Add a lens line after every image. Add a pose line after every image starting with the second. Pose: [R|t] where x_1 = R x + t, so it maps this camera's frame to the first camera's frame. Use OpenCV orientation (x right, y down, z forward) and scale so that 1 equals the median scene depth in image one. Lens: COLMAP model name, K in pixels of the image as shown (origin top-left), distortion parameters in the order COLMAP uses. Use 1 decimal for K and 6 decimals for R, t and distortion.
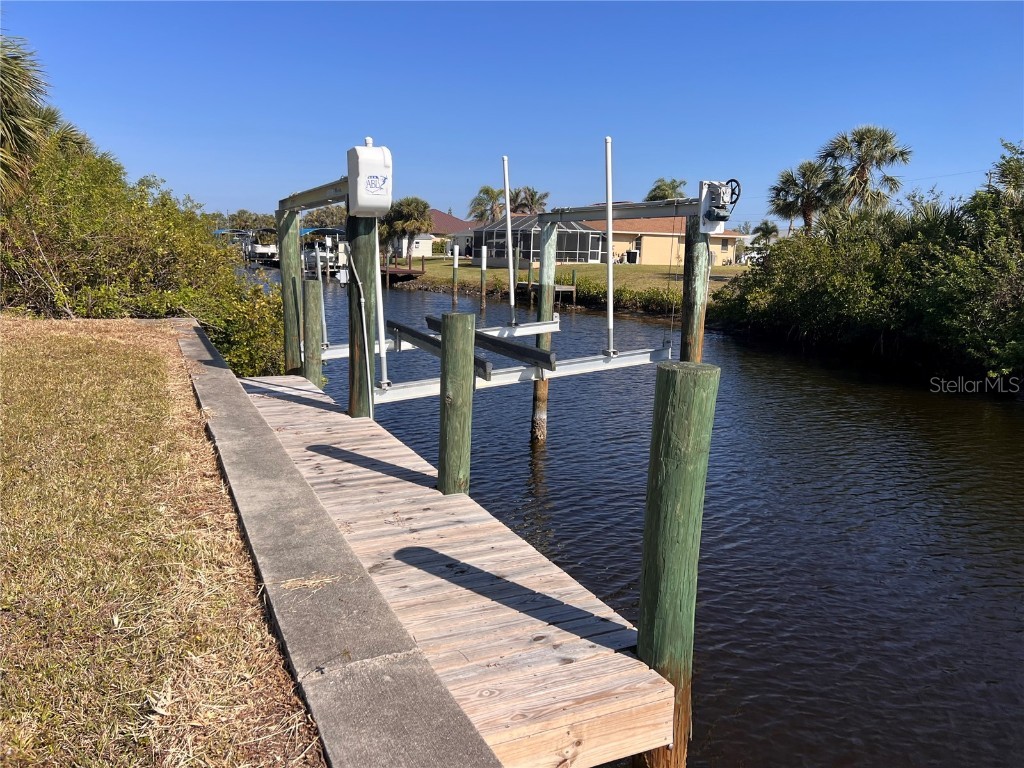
lens RADIAL K [[767.2, 0, 504.8], [0, 767.2, 377.1], [0, 0, 1]] dist [0.061670, -0.068339]
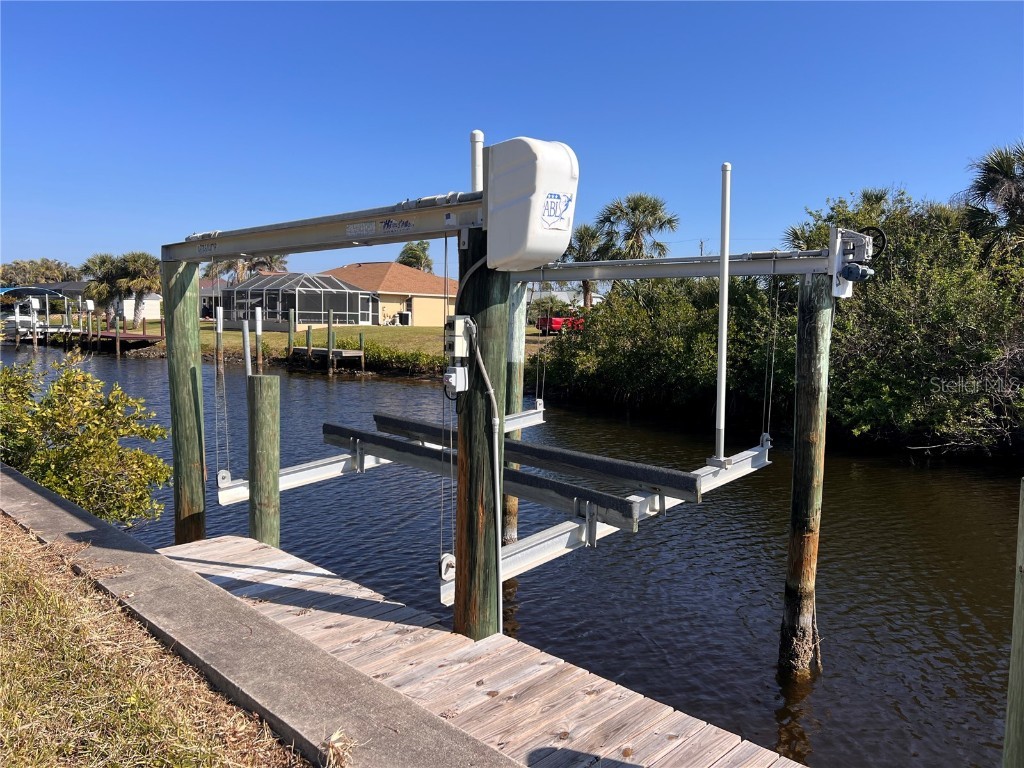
lens RADIAL K [[767.2, 0, 505.6], [0, 767.2, 394.3], [0, 0, 1]] dist [0.061670, -0.068339]
pose [[0.940523, -0.044435, 0.336810, -0.234116], [0.062696, 0.997083, -0.043530, -0.061732], [-0.333893, 0.062058, 0.940566, 0.315303]]
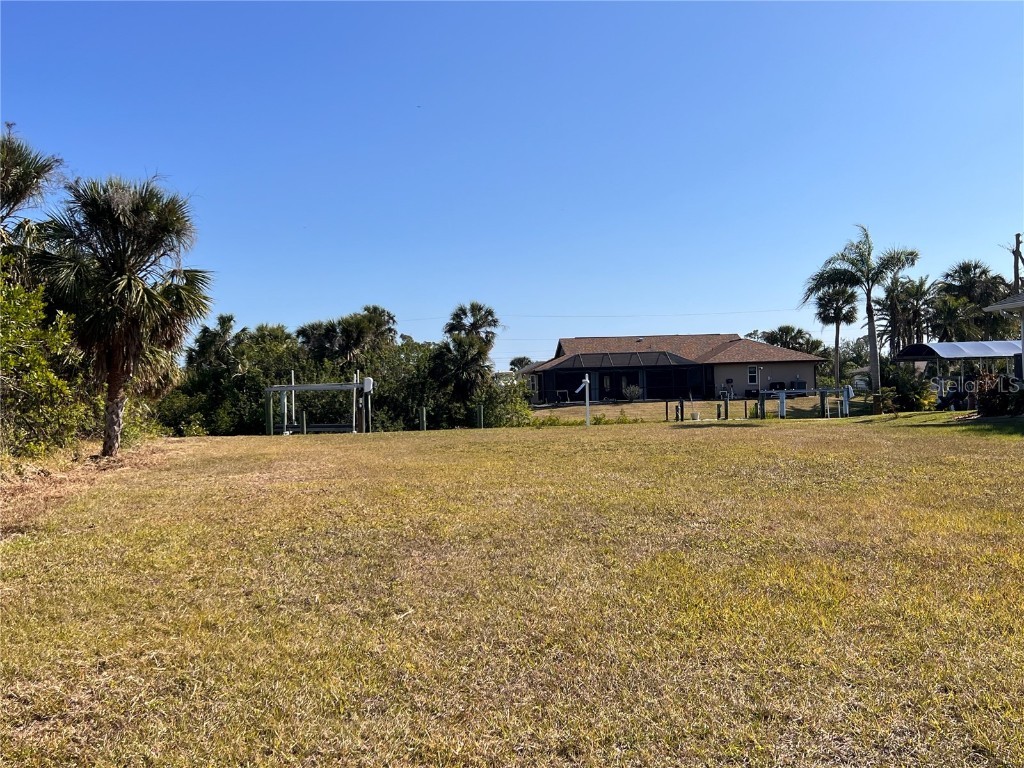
lens RADIAL K [[1083.3, 0, 511.6], [0, 1083.3, 385.0], [0, 0, 1]] dist [0.049868, 0.000000]
pose [[0.360259, -0.030182, 0.932364, -3.675071], [0.189479, 0.981009, -0.041457, 0.116032], [-0.913406, 0.191599, 0.359136, -1.346846]]
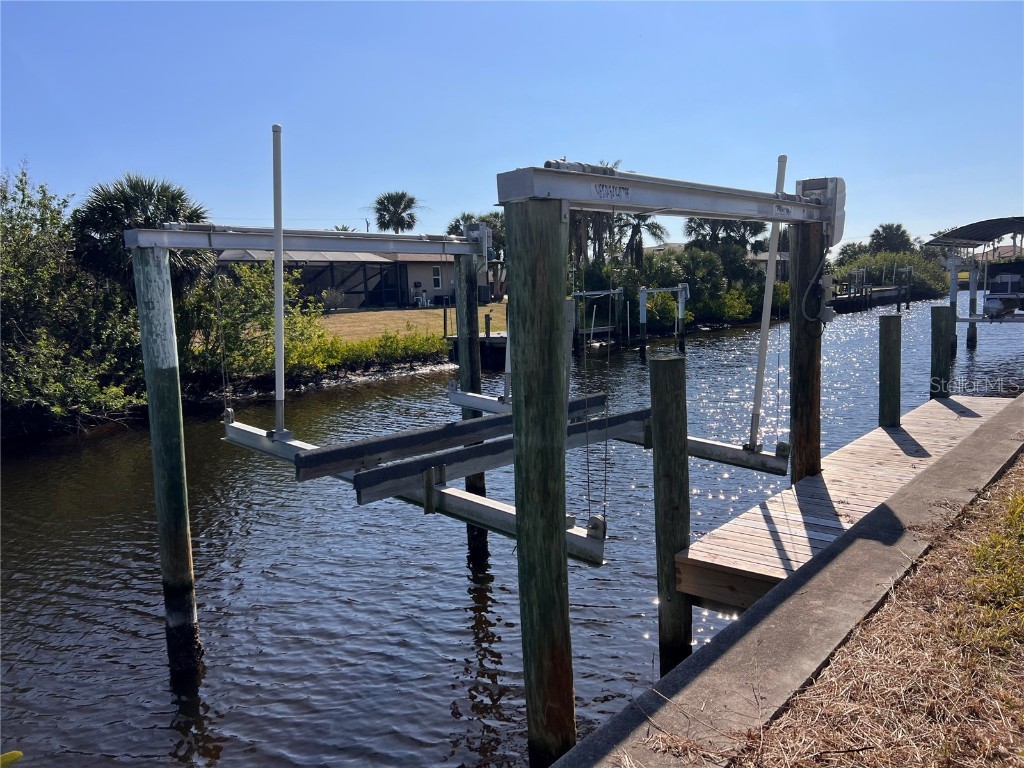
lens RADIAL K [[767.2, 0, 511.0], [0, 767.2, 391.0], [0, 0, 1]] dist [0.061670, -0.068339]
pose [[-0.413880, -0.131442, 0.900792, -0.539613], [0.172966, 0.960141, 0.219573, -0.221517], [-0.893748, 0.246683, -0.374649, 1.248797]]
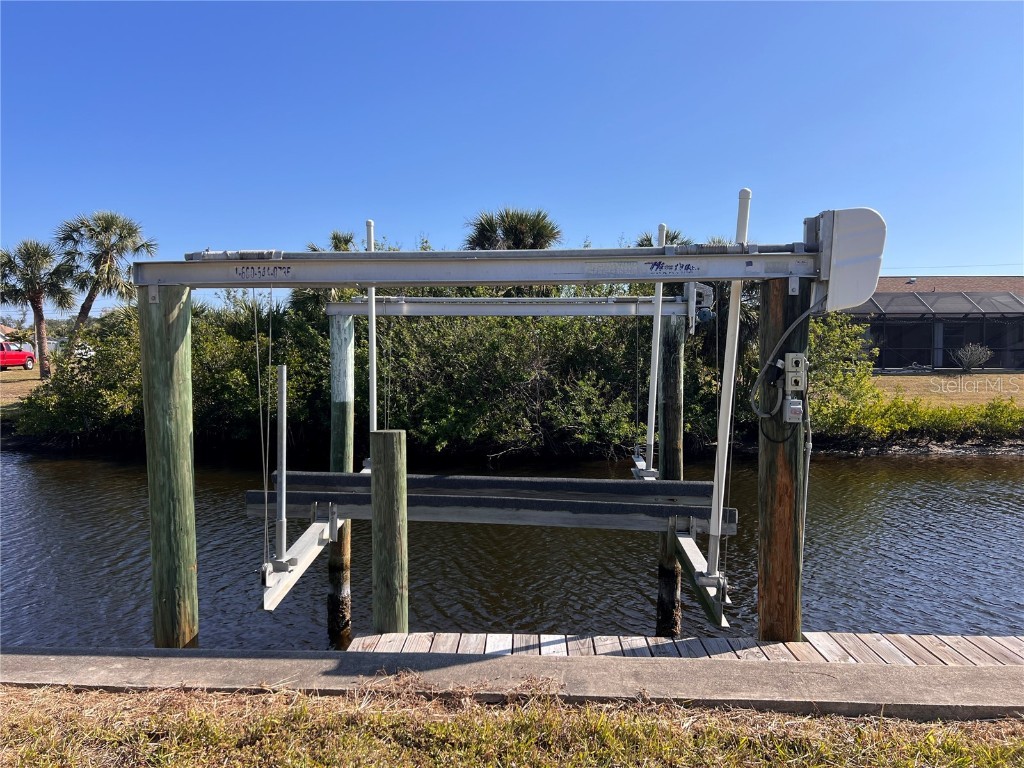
lens RADIAL K [[767.2, 0, 508.3], [0, 767.2, 386.9], [0, 0, 1]] dist [0.061670, -0.068339]
pose [[0.466541, -0.066640, 0.881985, -0.519169], [0.155014, 0.987885, -0.007355, -0.111116], [-0.870810, 0.140151, 0.471219, 0.563641]]
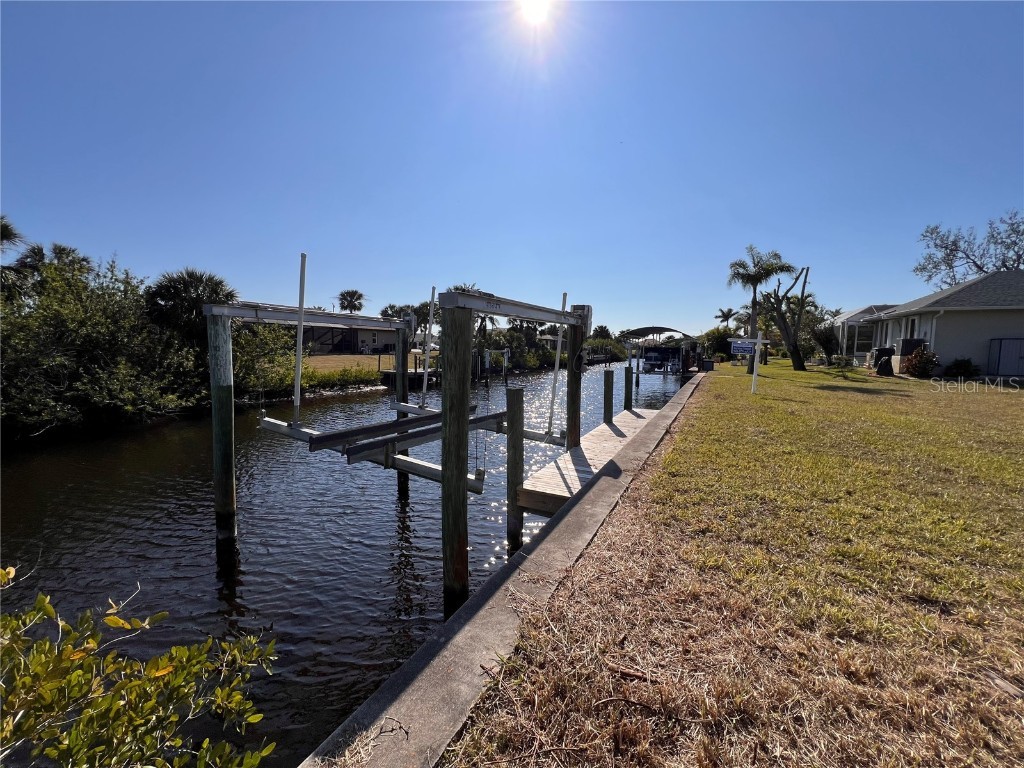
lens RADIAL K [[406.8, 0, 512.6], [0, 406.8, 383.1], [0, 0, 1]] dist [-0.004283, -0.000037]
pose [[-0.615472, -0.104591, 0.781188, -0.540622], [0.096693, 0.973649, 0.206540, -0.232869], [-0.782205, 0.202655, -0.589141, 1.284449]]
